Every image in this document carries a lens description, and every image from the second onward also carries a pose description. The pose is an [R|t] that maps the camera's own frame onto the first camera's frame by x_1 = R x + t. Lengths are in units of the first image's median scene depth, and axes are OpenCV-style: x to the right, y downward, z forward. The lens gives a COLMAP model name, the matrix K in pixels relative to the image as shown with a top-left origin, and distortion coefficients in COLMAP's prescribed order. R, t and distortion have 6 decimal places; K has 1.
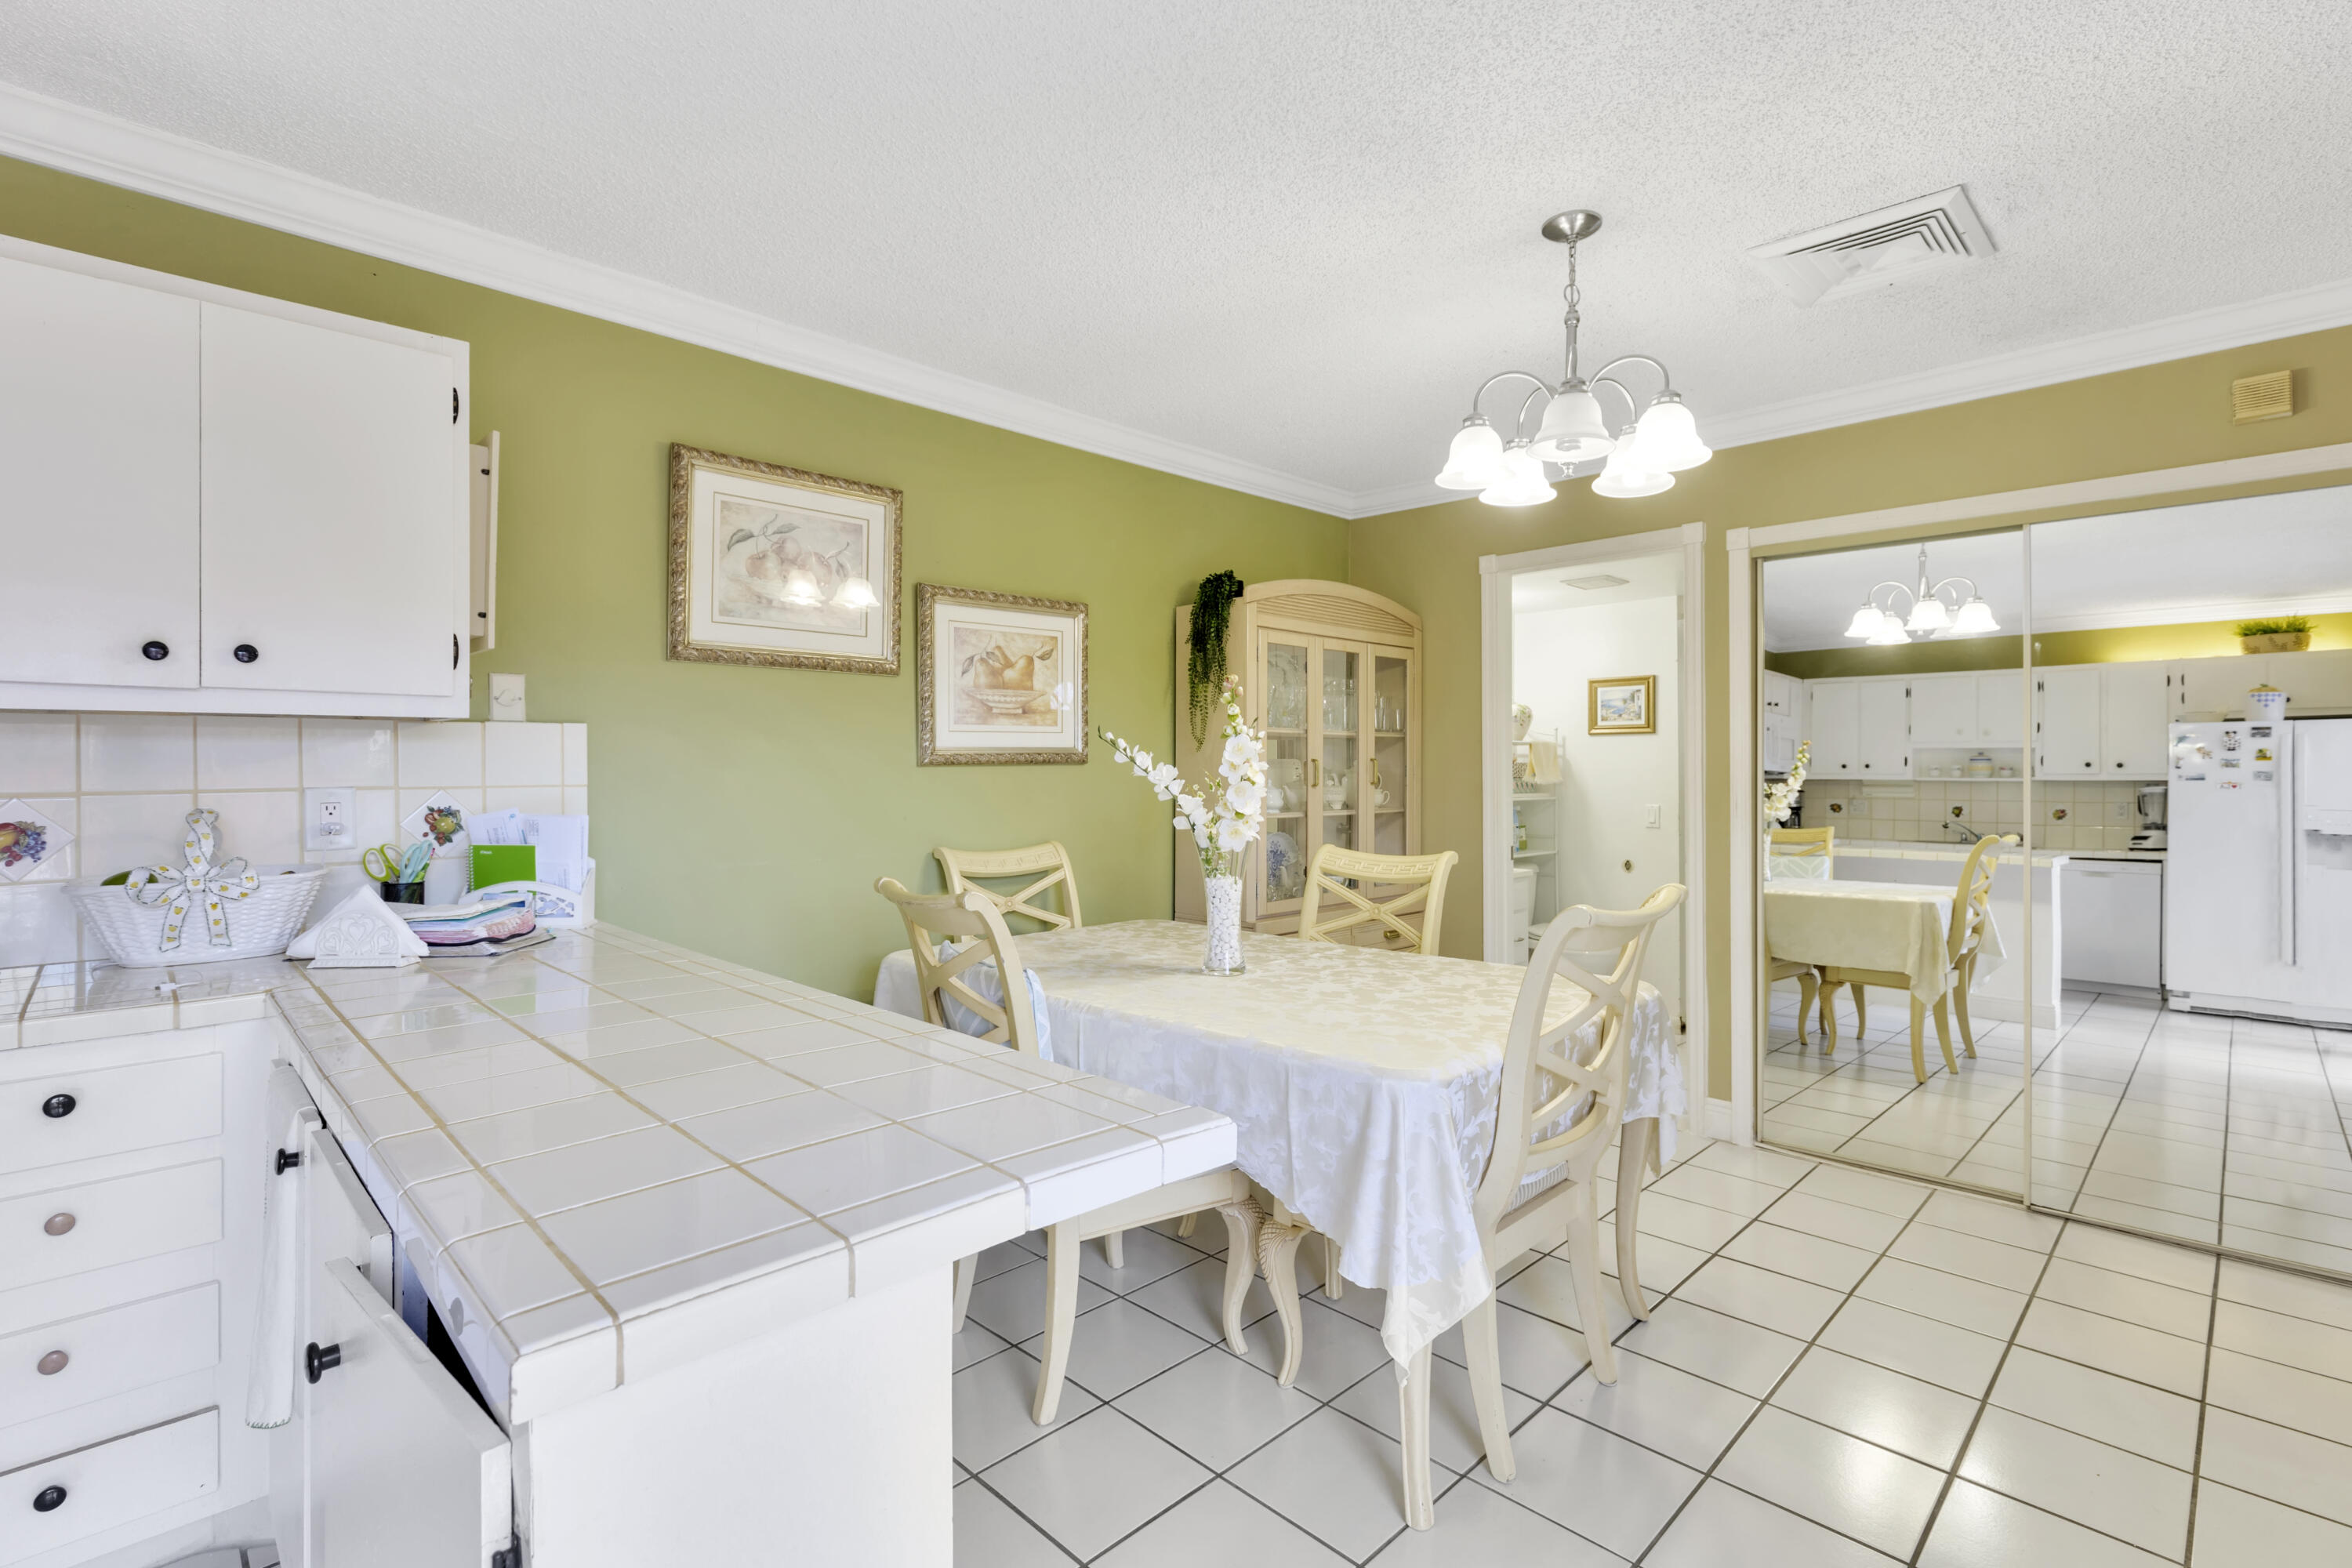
lens RADIAL K [[1058.4, 0, 1186.7], [0, 1058.4, 777.6], [0, 0, 1]] dist [0.002331, -0.000445]
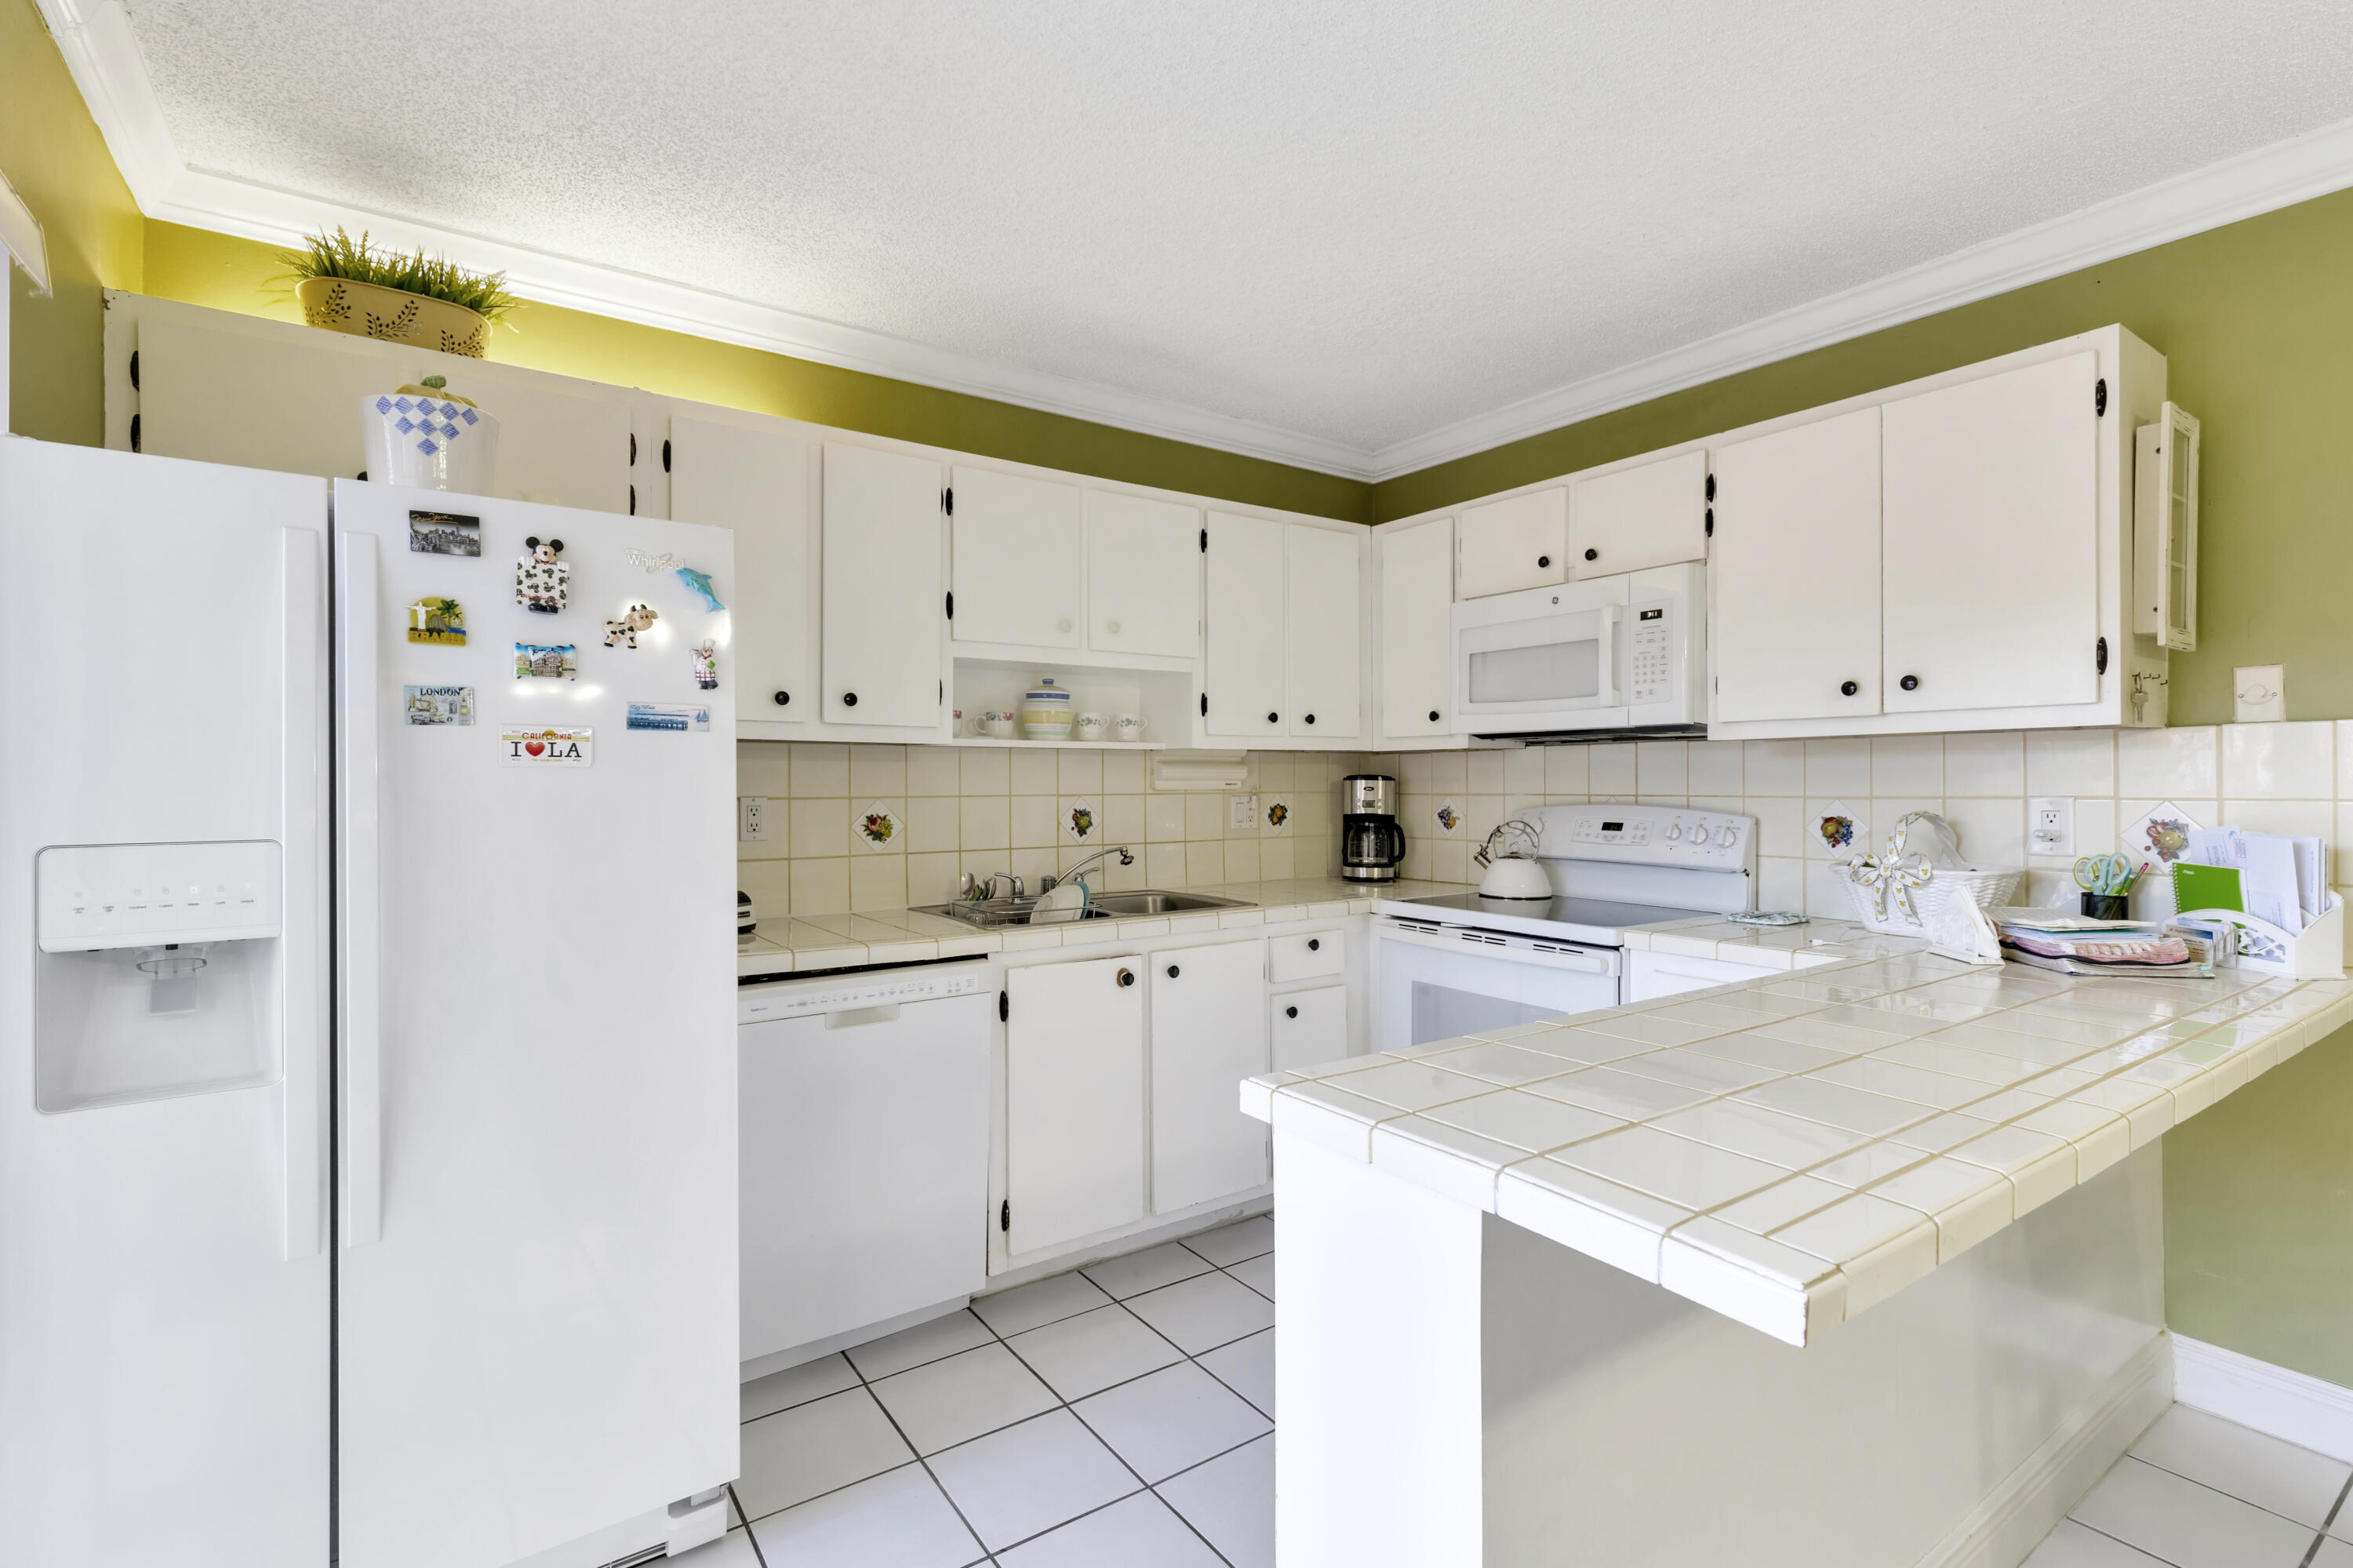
lens RADIAL K [[1058.9, 0, 1187.2], [0, 1058.9, 777.6], [0, 0, 1]] dist [0.002331, -0.000445]
pose [[-0.159223, -0.000178, -0.987243, 0.374303], [-0.005005, 0.999987, 0.000627, -0.005591], [0.987230, 0.005041, -0.159222, 0.332572]]
